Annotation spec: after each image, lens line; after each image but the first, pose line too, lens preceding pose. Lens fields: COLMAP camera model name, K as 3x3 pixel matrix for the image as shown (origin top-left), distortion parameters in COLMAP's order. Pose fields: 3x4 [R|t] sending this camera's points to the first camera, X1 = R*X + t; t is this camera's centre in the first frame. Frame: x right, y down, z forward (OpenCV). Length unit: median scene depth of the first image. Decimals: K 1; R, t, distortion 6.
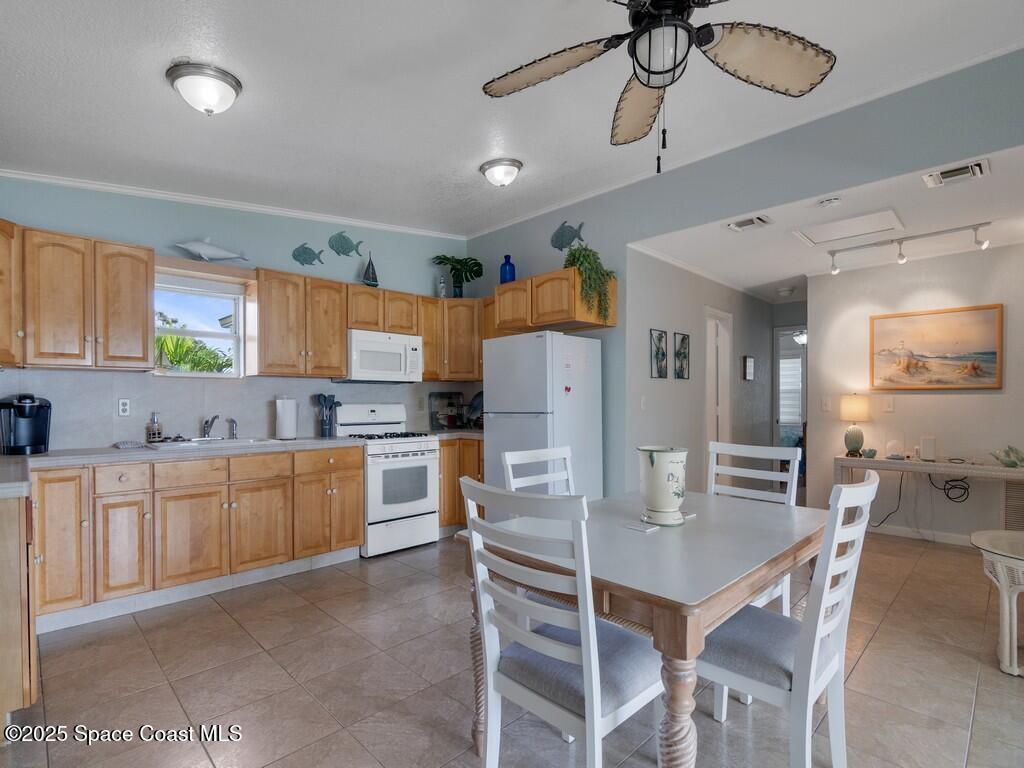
lens RADIAL K [[506.6, 0, 514.2], [0, 506.6, 401.3], [0, 0, 1]] dist [-0.014756, -0.001459]
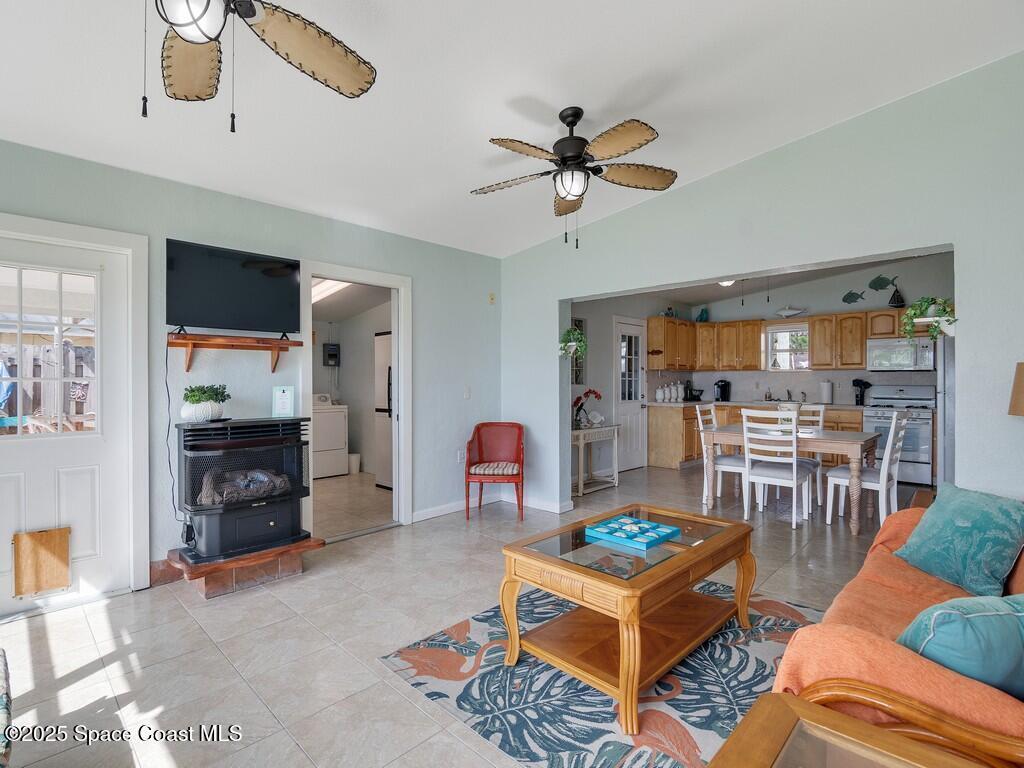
lens RADIAL K [[506.6, 0, 494.7], [0, 506.6, 385.6], [0, 0, 1]] dist [-0.014756, -0.001459]
pose [[-0.011982, 0.011287, -0.999865, 1.354496], [-0.009017, 0.999894, 0.011395, -0.001906], [0.999888, 0.009153, -0.011879, -0.186038]]
